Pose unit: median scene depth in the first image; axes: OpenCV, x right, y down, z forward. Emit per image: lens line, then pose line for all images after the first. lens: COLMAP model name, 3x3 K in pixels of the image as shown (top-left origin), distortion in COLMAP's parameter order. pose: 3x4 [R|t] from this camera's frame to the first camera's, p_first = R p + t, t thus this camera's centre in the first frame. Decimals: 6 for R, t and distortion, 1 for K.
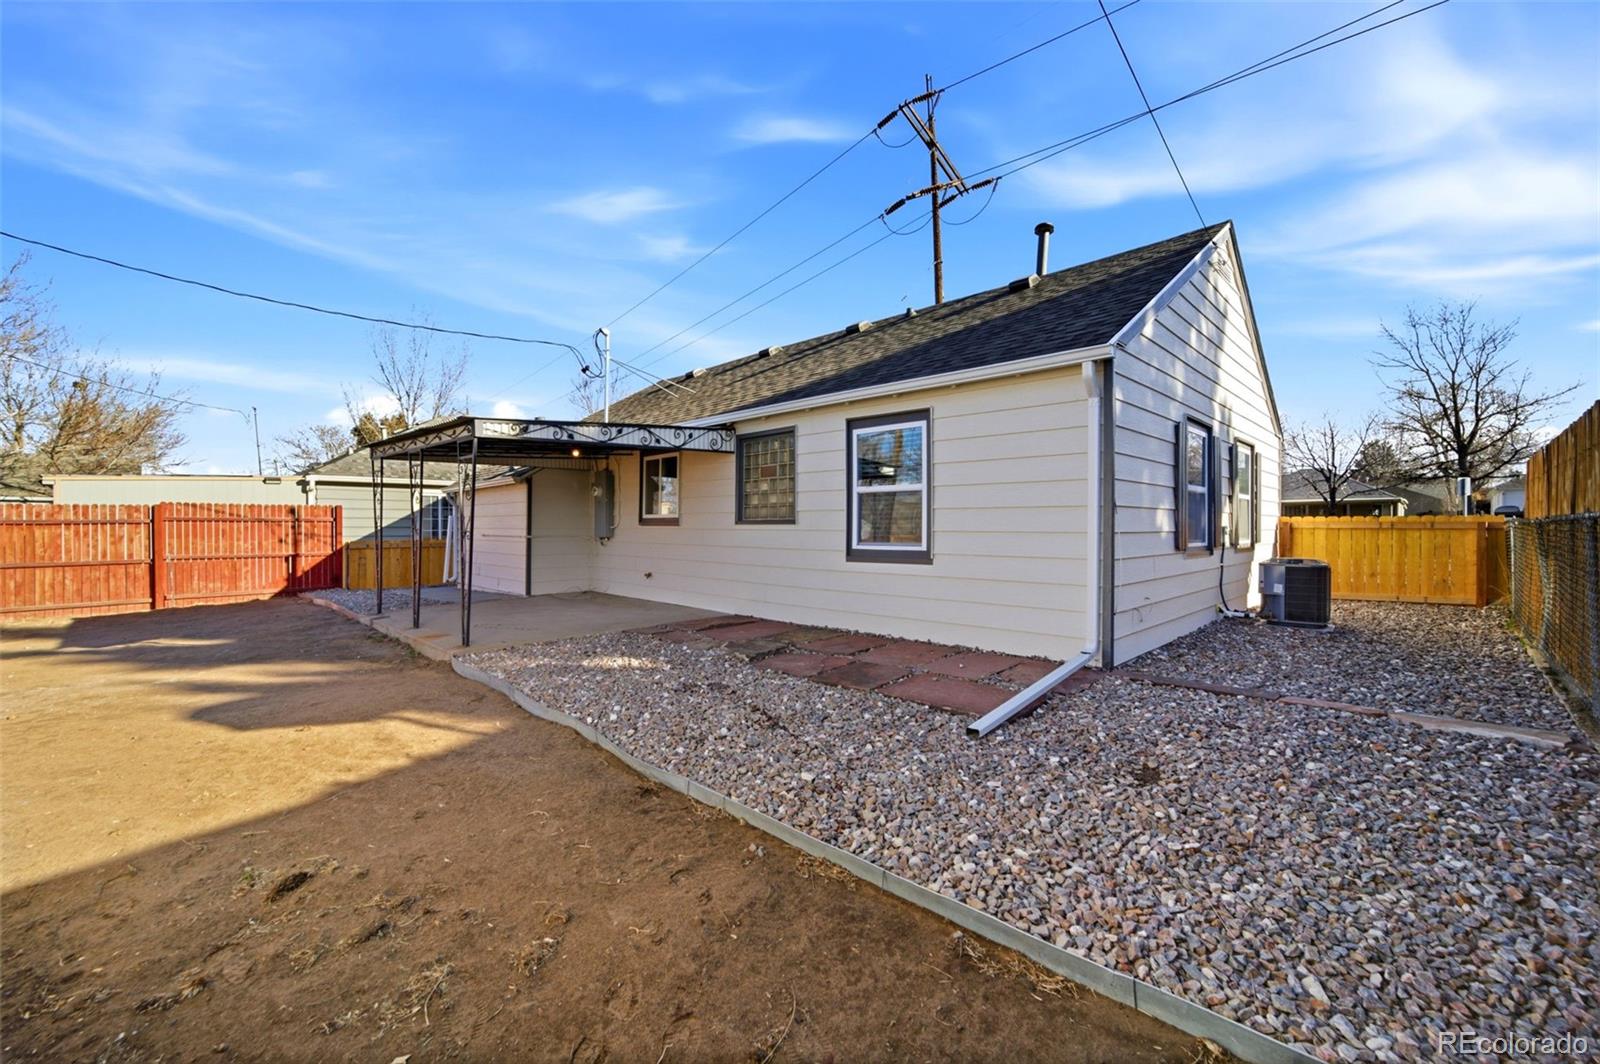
lens RADIAL K [[649.7, 0, 799.0], [0, 649.7, 527.6], [0, 0, 1]] dist [-0.019650, 0.001094]
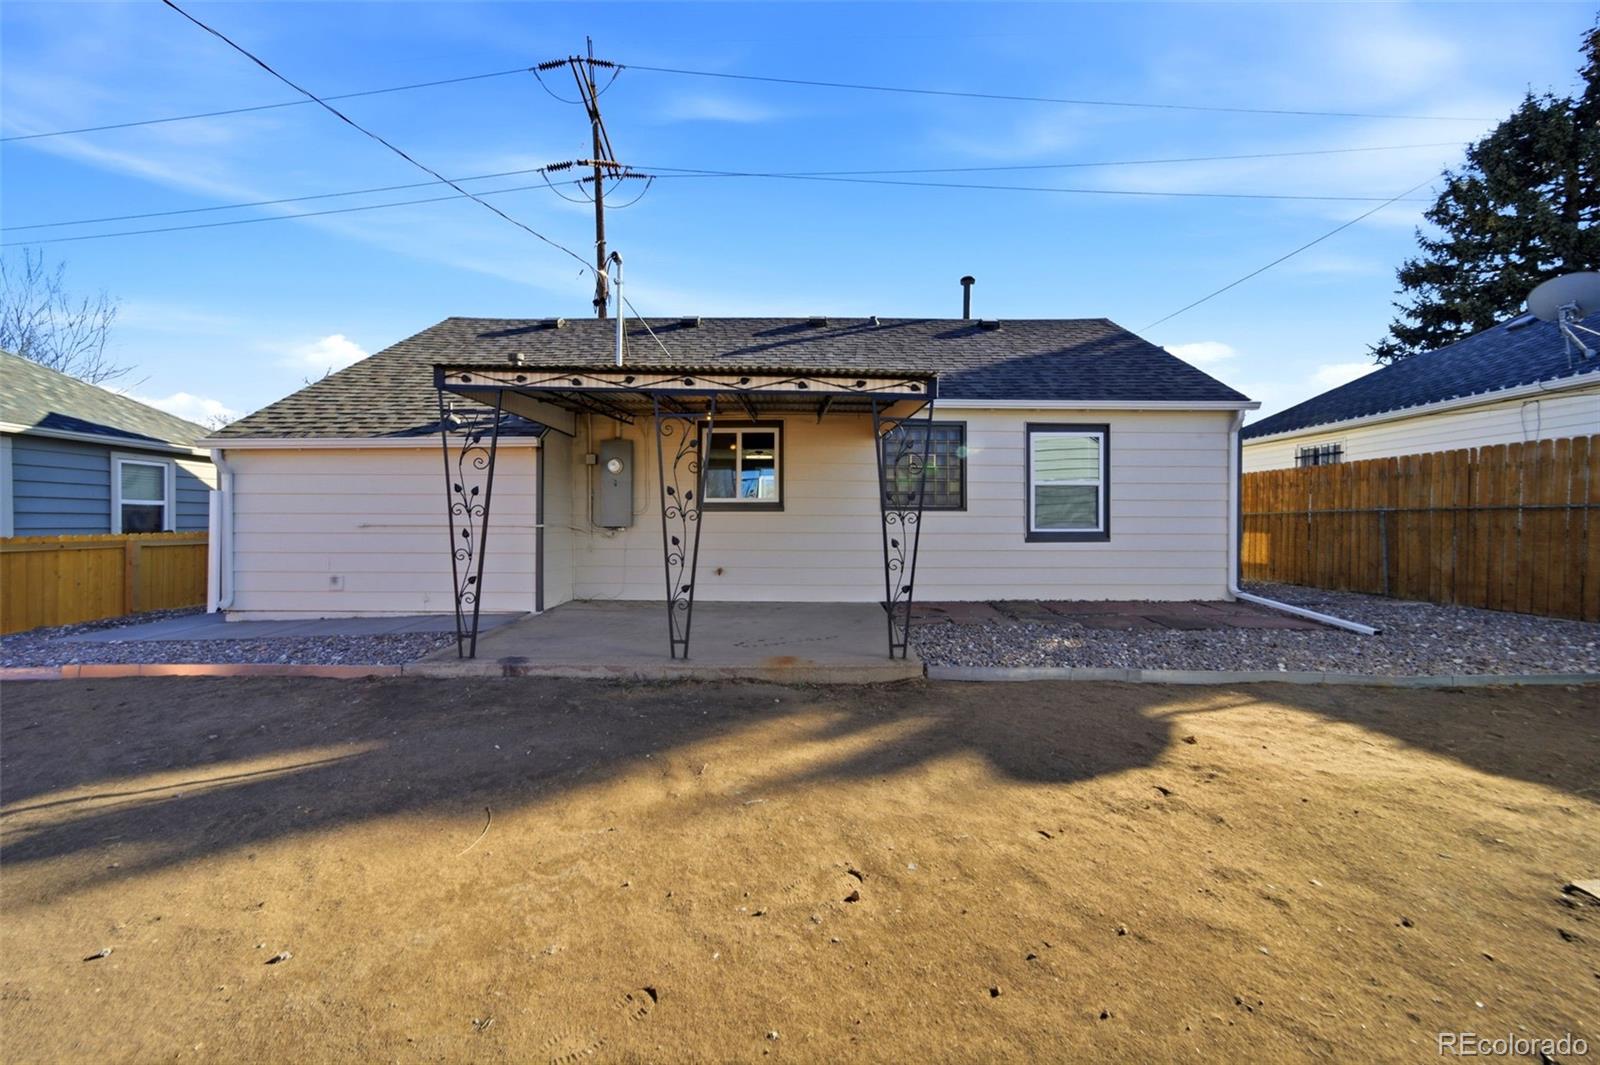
lens RADIAL K [[649.7, 0, 803.3], [0, 649.7, 528.9], [0, 0, 1]] dist [-0.019650, 0.001094]
pose [[0.673904, -0.007164, 0.738785, -0.996816], [0.000908, 0.999960, 0.008868, 0.015119], [-0.738819, -0.005305, 0.673883, 0.468828]]
